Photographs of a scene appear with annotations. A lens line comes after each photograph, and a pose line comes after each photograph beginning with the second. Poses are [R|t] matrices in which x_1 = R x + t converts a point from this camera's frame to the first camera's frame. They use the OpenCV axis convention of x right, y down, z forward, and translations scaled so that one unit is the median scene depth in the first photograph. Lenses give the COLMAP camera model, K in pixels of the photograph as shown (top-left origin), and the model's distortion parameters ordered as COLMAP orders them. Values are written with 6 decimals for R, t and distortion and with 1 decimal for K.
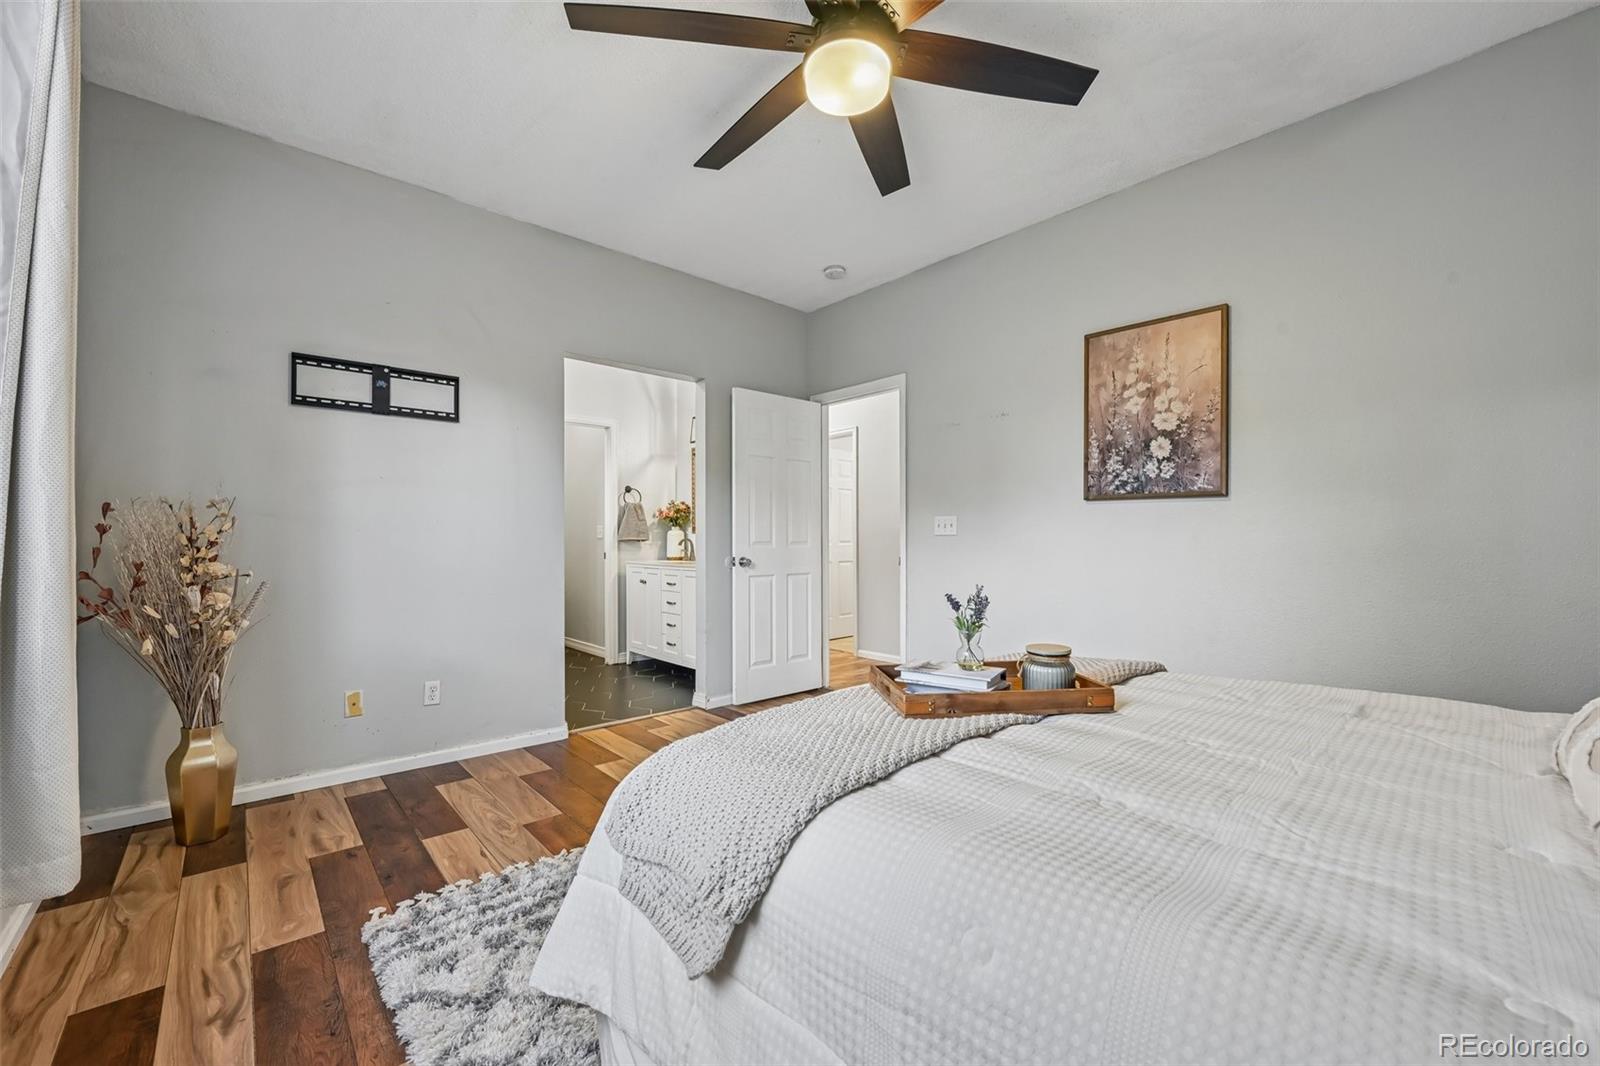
lens RADIAL K [[643.2, 0, 800.6], [0, 643.2, 532.7], [0, 0, 1]] dist [-0.011615, 0.001043]
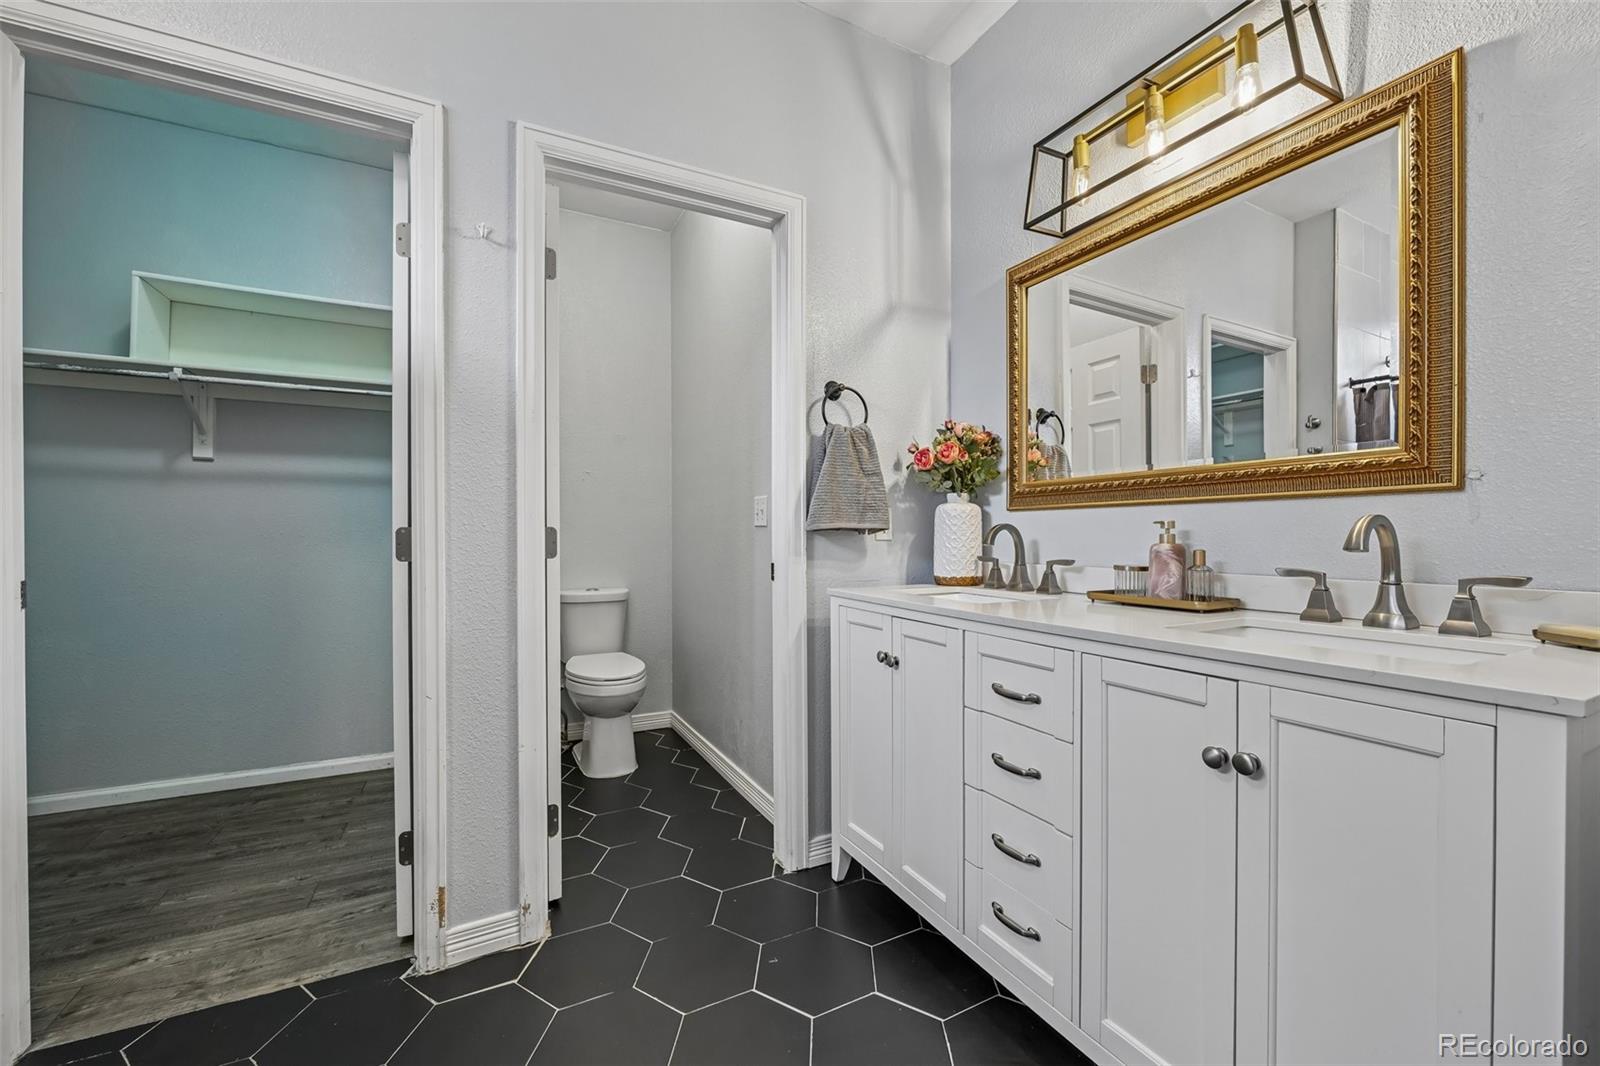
lens RADIAL K [[643.2, 0, 806.0], [0, 643.2, 543.0], [0, 0, 1]] dist [-0.011615, 0.001043]
pose [[0.968006, -0.000023, -0.250929, -0.206051], [0.004214, 0.999860, 0.016165, 0.014102], [0.250894, -0.016705, 0.967871, 0.690041]]
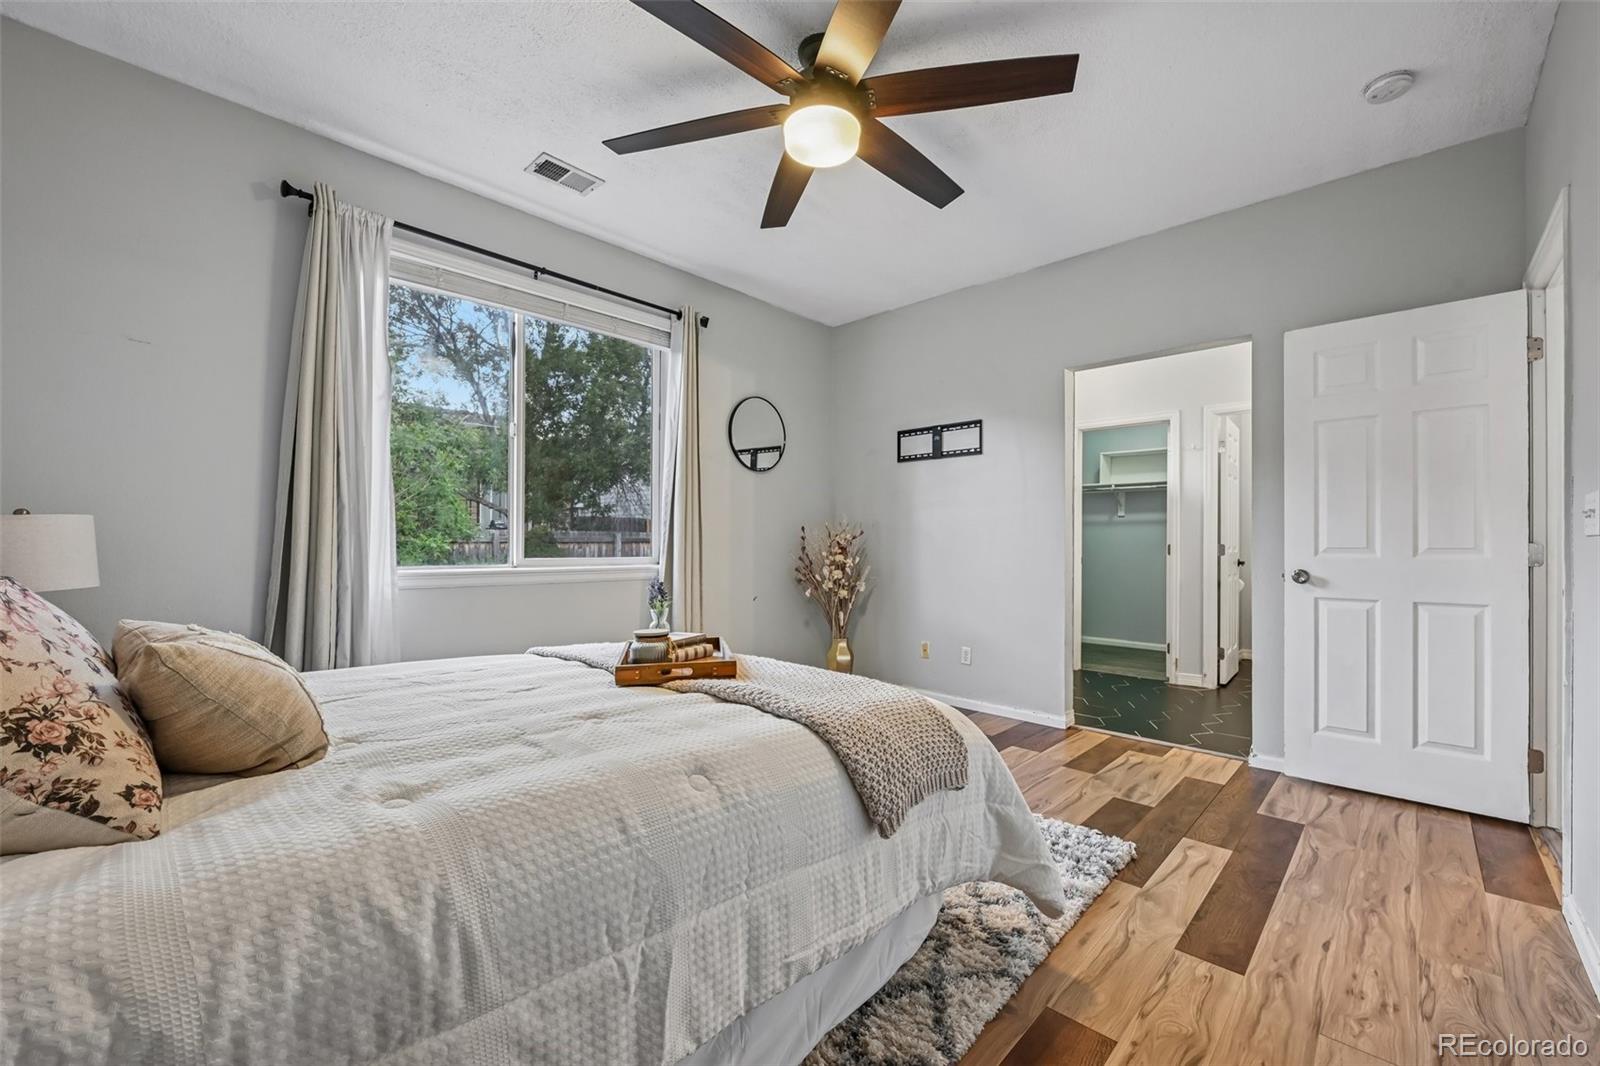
lens RADIAL K [[643.2, 0, 796.8], [0, 643.2, 541.5], [0, 0, 1]] dist [-0.011615, 0.001043]
pose [[0.071984, -0.001955, -0.997404, 0.444615], [0.007372, 0.999972, -0.001428, 0.003236], [0.997379, -0.007250, 0.071996, 0.315125]]
